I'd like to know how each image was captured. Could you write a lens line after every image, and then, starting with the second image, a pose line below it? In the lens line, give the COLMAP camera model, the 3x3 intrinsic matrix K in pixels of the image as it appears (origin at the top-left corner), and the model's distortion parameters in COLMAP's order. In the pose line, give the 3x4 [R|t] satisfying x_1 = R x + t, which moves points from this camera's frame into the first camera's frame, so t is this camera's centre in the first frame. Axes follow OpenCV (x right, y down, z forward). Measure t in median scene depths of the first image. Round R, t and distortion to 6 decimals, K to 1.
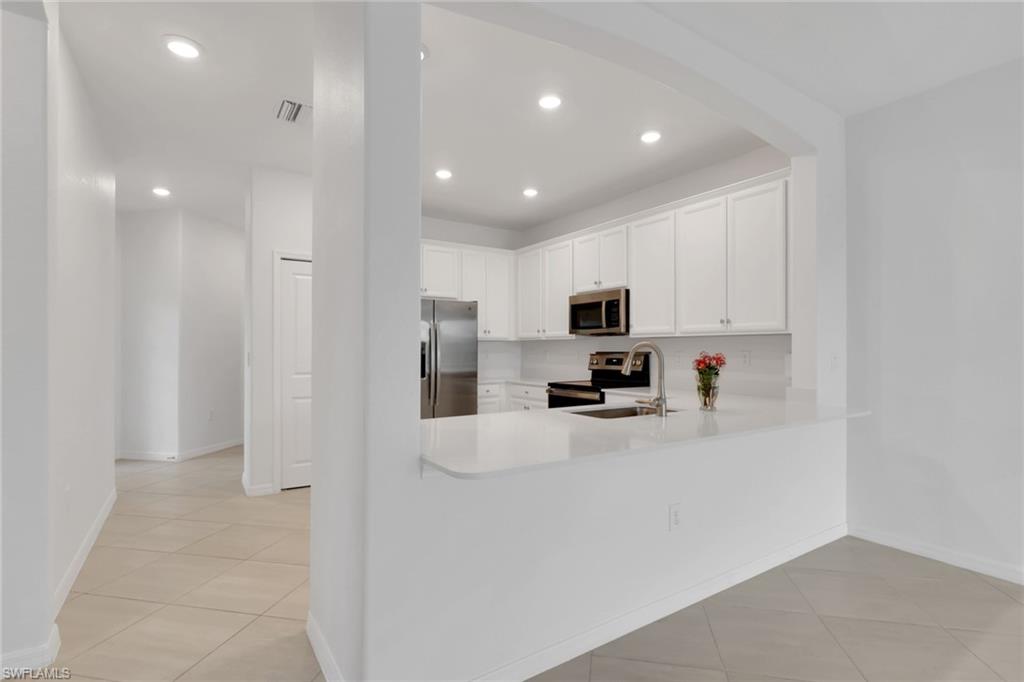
lens RADIAL K [[498.0, 0, 519.1], [0, 498.0, 347.1], [0, 0, 1]] dist [-0.005098, 0.000808]
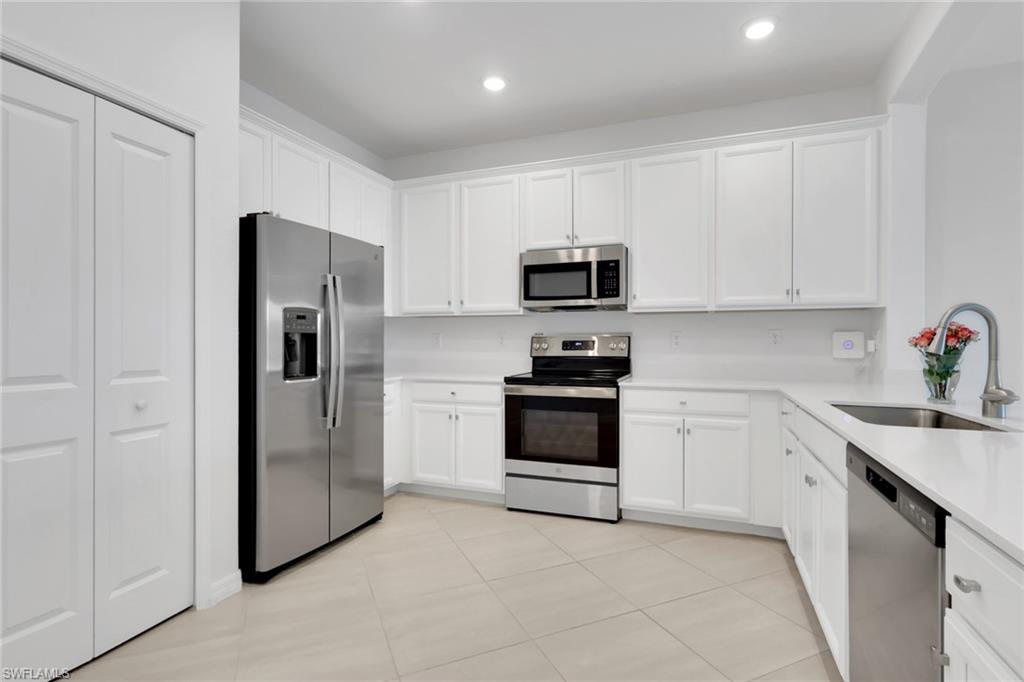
lens RADIAL K [[498.0, 0, 511.7], [0, 498.0, 342.6], [0, 0, 1]] dist [-0.005098, 0.000808]
pose [[0.817252, -0.008542, 0.576217, -0.340157], [-0.000251, 0.999885, 0.015179, 0.014836], [-0.576281, -0.012550, 0.817156, 0.462976]]
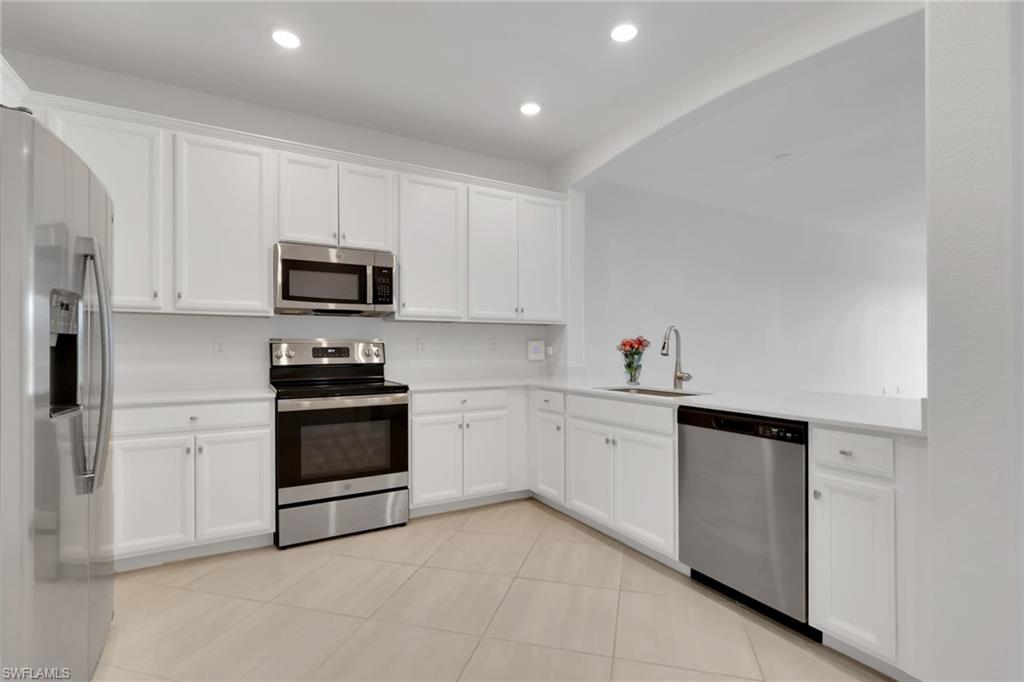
lens RADIAL K [[498.0, 0, 528.7], [0, 498.0, 344.3], [0, 0, 1]] dist [-0.005098, 0.000808]
pose [[0.040103, 0.000118, 0.999196, -0.517507], [-0.008020, 0.999968, 0.000204, 0.016908], [-0.999163, -0.008022, 0.040103, 0.727299]]
